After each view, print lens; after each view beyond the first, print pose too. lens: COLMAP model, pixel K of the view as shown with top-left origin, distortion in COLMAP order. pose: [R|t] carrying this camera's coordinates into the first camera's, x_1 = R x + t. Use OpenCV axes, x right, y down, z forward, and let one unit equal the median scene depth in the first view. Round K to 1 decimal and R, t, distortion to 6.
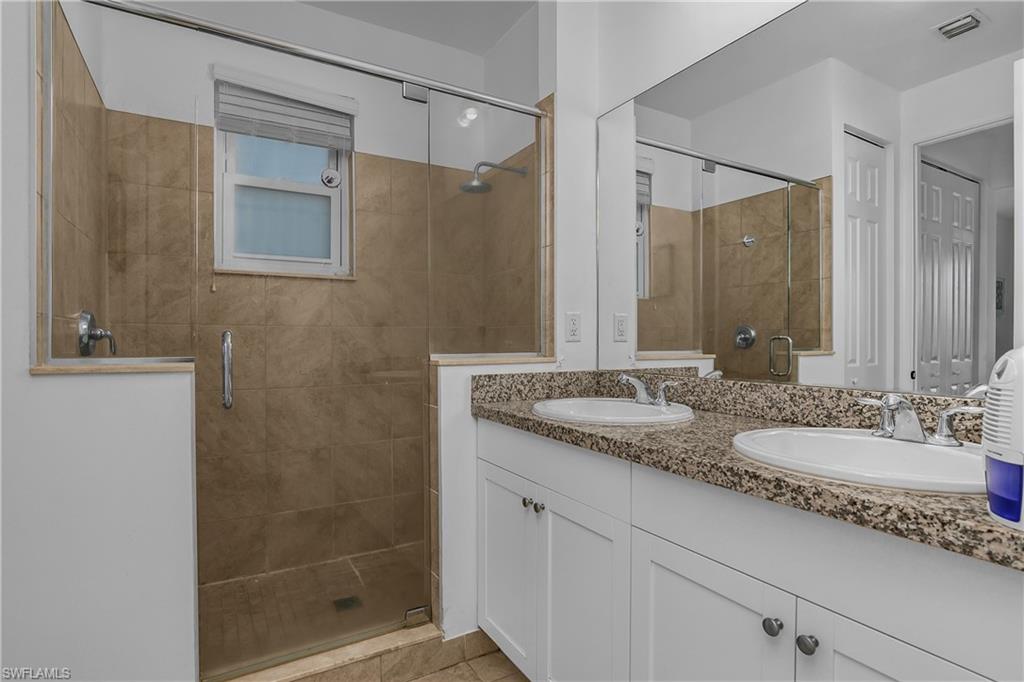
lens RADIAL K [[503.1, 0, 512.0], [0, 503.1, 341.0], [0, 0, 1]] dist [-0.009616, -0.000185]
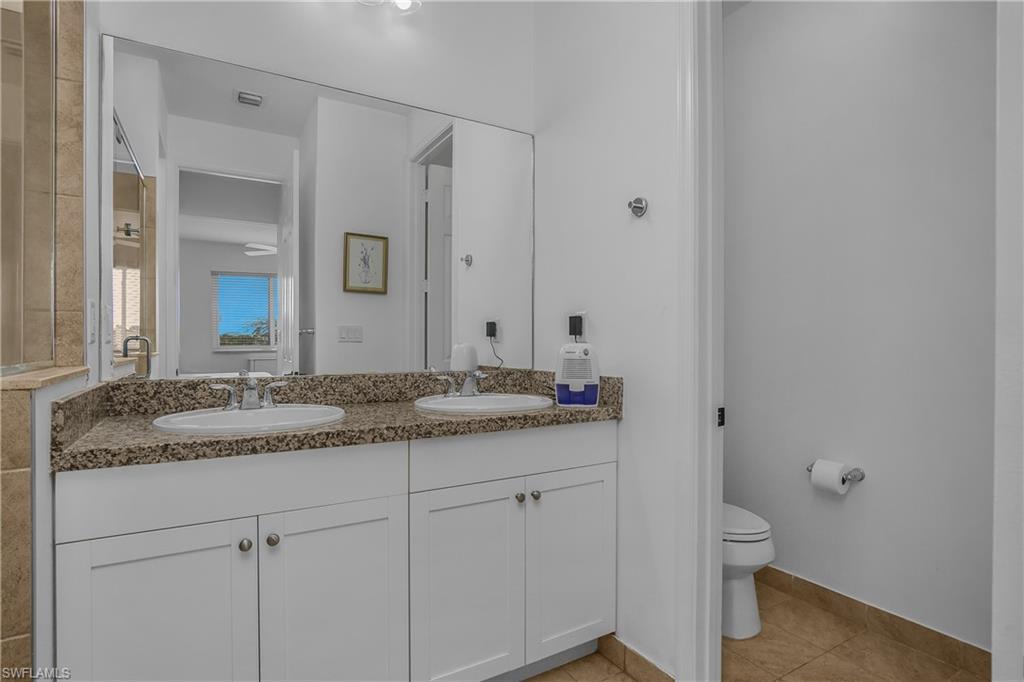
lens RADIAL K [[503.1, 0, 512.0], [0, 503.1, 341.0], [0, 0, 1]] dist [-0.009616, -0.000185]
pose [[0.019677, 0.003053, 0.999802, -0.866201], [-0.000162, 0.999995, -0.003051, 0.001341], [-0.999806, -0.000102, 0.019677, 0.648381]]
